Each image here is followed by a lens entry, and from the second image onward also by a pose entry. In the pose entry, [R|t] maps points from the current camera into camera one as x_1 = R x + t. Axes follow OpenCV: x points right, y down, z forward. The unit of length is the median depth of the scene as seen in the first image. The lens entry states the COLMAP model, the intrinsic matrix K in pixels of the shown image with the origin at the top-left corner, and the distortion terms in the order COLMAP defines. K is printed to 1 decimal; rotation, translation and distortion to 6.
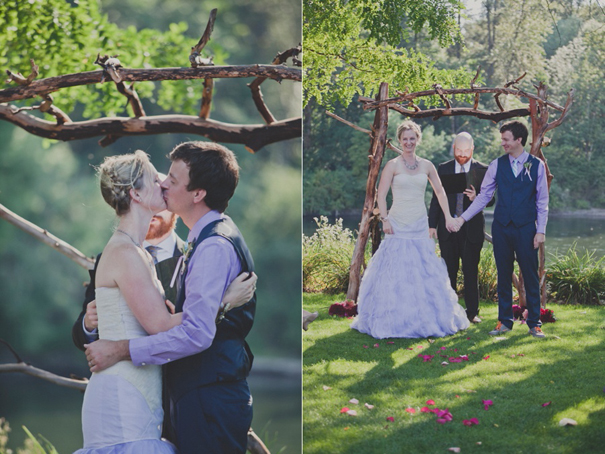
lens RADIAL K [[3389.5, 0, 302.3], [0, 3389.5, 226.7], [0, 0, 1]] dist [-0.768187, 0.000000]
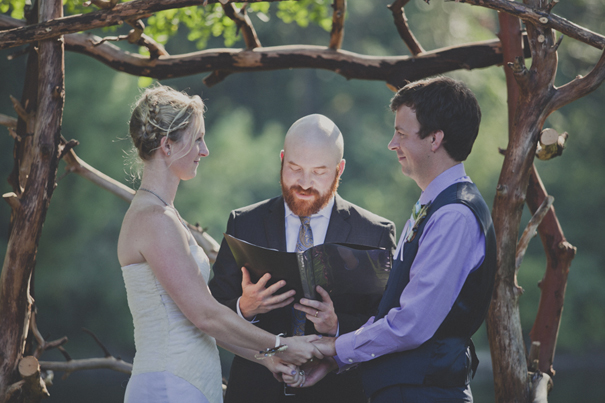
lens RADIAL K [[3054.5, 0, 302.6], [0, 3054.5, 202.0], [0, 0, 1]] dist [0.499314, 0.000000]
pose [[0.995682, -0.007196, -0.092549, 0.029951], [0.009045, 0.999767, 0.019578, -0.010255], [0.092387, -0.020331, 0.995516, 0.282461]]
